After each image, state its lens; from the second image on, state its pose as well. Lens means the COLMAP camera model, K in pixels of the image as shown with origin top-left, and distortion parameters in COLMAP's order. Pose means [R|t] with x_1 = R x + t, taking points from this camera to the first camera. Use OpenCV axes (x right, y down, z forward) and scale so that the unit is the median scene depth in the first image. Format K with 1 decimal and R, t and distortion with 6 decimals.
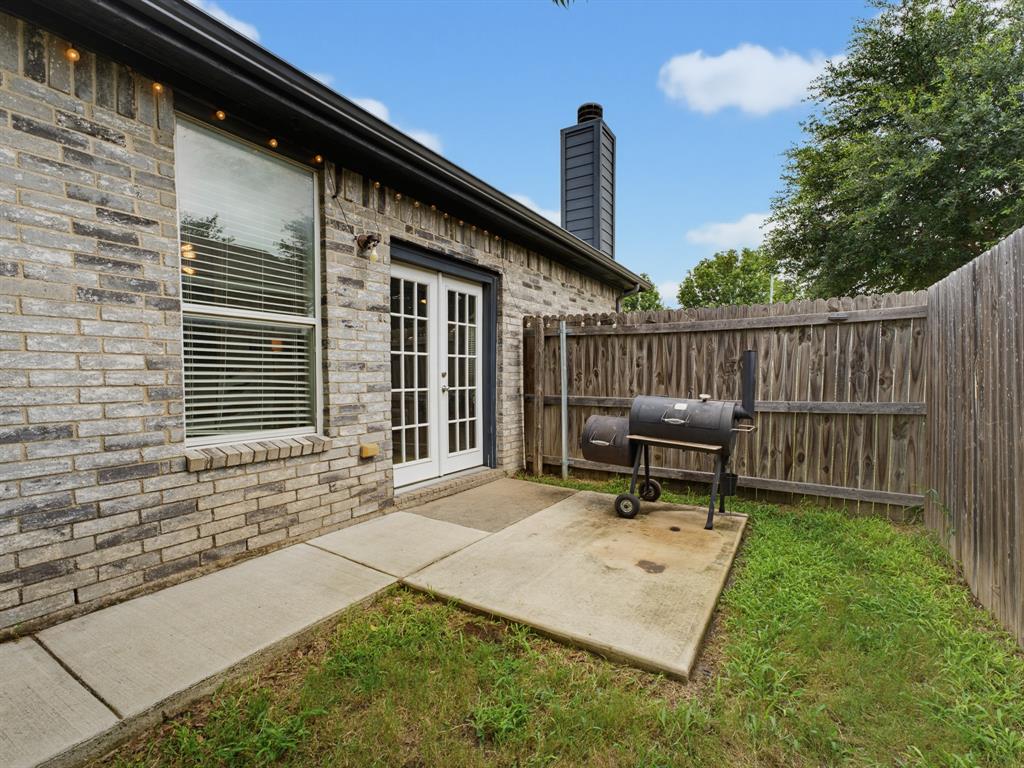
lens RADIAL K [[449.9, 0, 543.2], [0, 449.9, 386.9], [0, 0, 1]] dist [-0.075100, 0.050290]
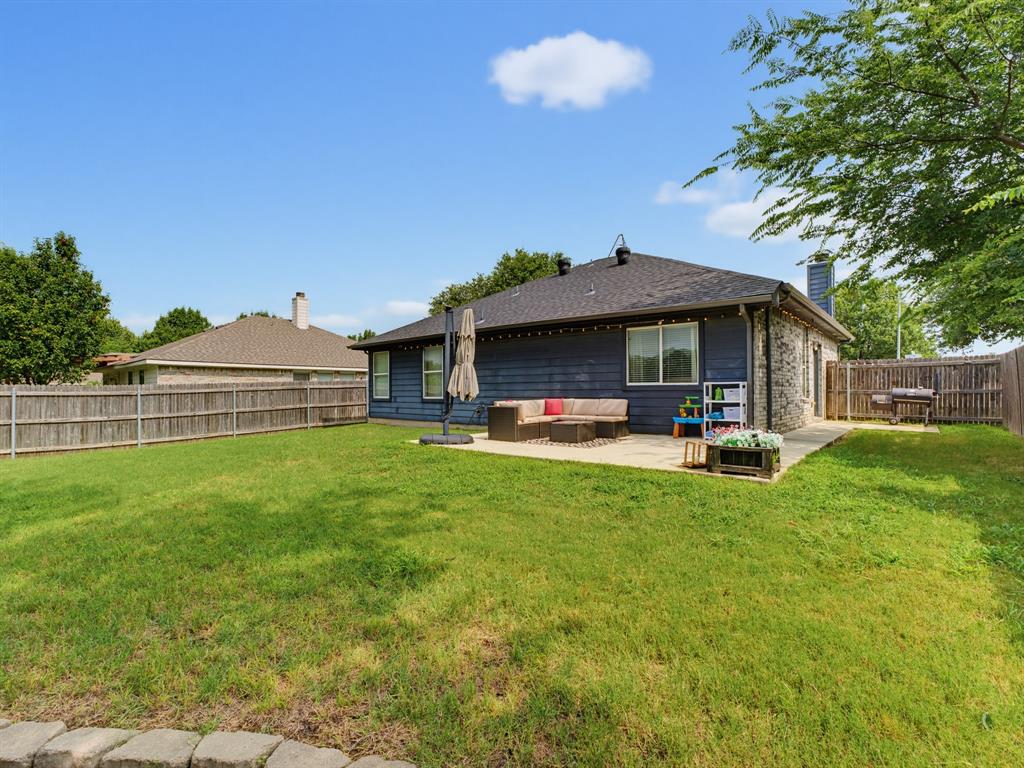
lens RADIAL K [[480.8, 0, 490.6], [0, 480.8, 384.2], [0, 0, 1]] dist [-0.003862, -0.000082]
pose [[0.983755, -0.006435, -0.179403, -1.948887], [-0.000946, 0.999158, -0.041024, 0.131332], [0.179516, 0.040527, 0.982920, -2.790781]]
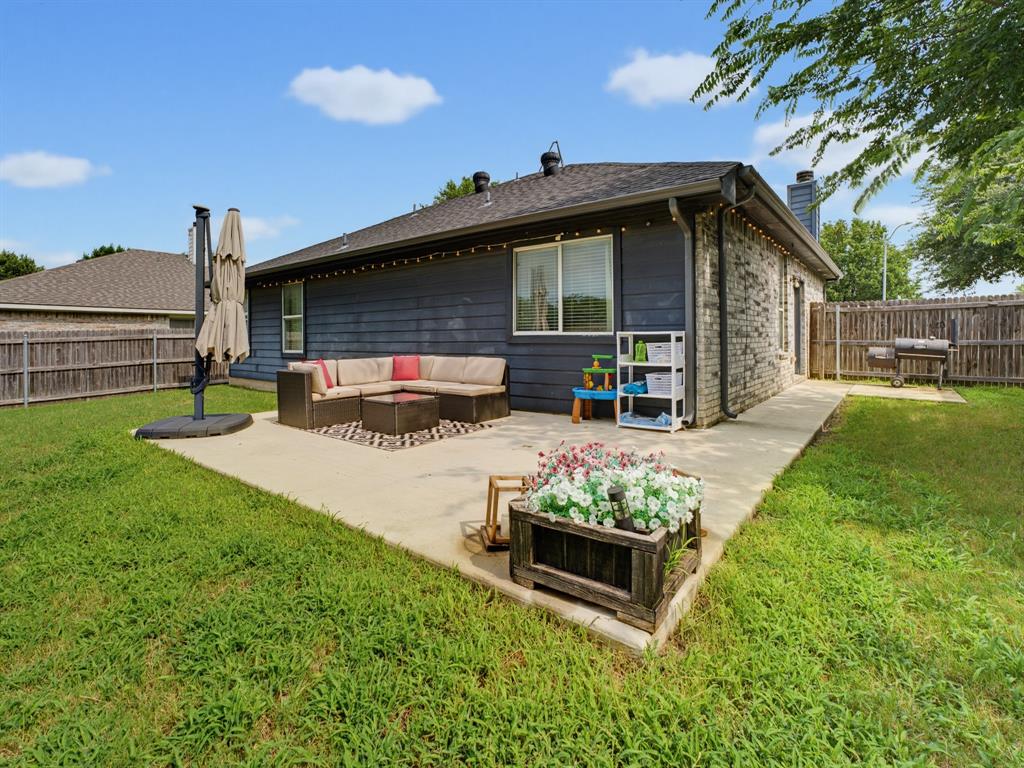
lens RADIAL K [[474.5, 0, 508.3], [0, 474.5, 332.6], [0, 0, 1]] dist [-0.011741, 0.000245]
pose [[0.990844, -0.006937, -0.134837, -1.470096], [0.001825, 0.999276, -0.037999, 0.079654], [0.135003, 0.037405, 0.990139, -1.720406]]
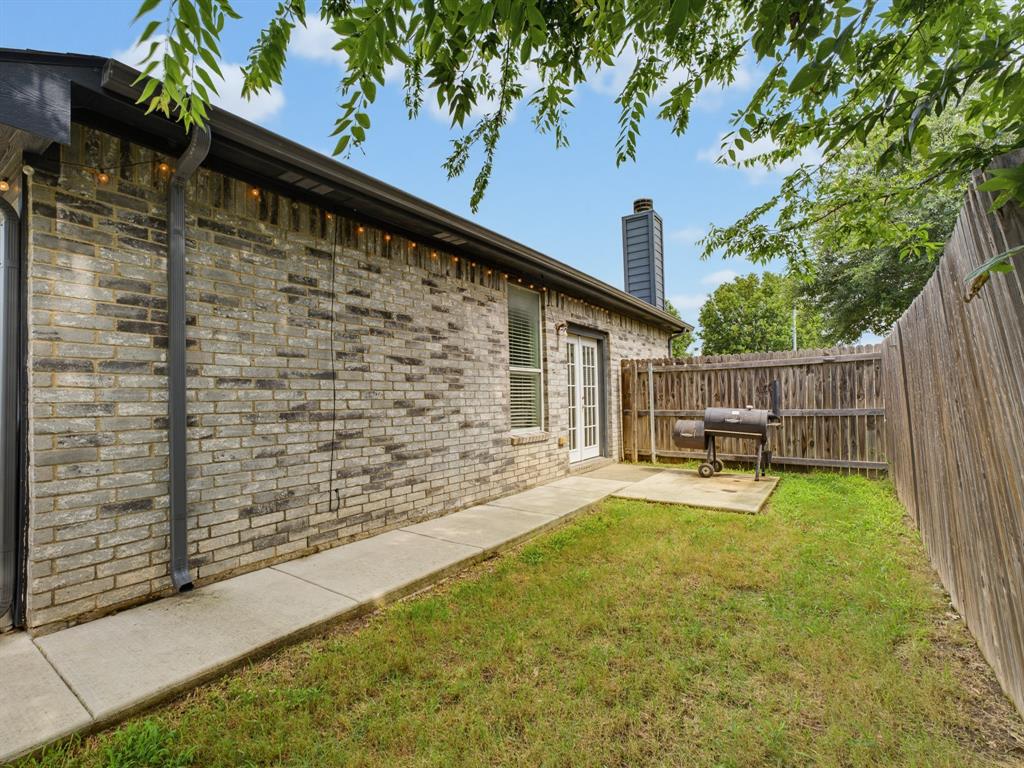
lens RADIAL K [[471.8, 0, 512.0], [0, 471.8, 384.0], [0, 0, 1]] dist [-0.000620, 0.000403]
pose [[0.997667, -0.022440, -0.064480, -0.416159], [0.018644, 0.998090, -0.058890, 0.020855], [0.065679, 0.057550, 0.996180, -0.845964]]
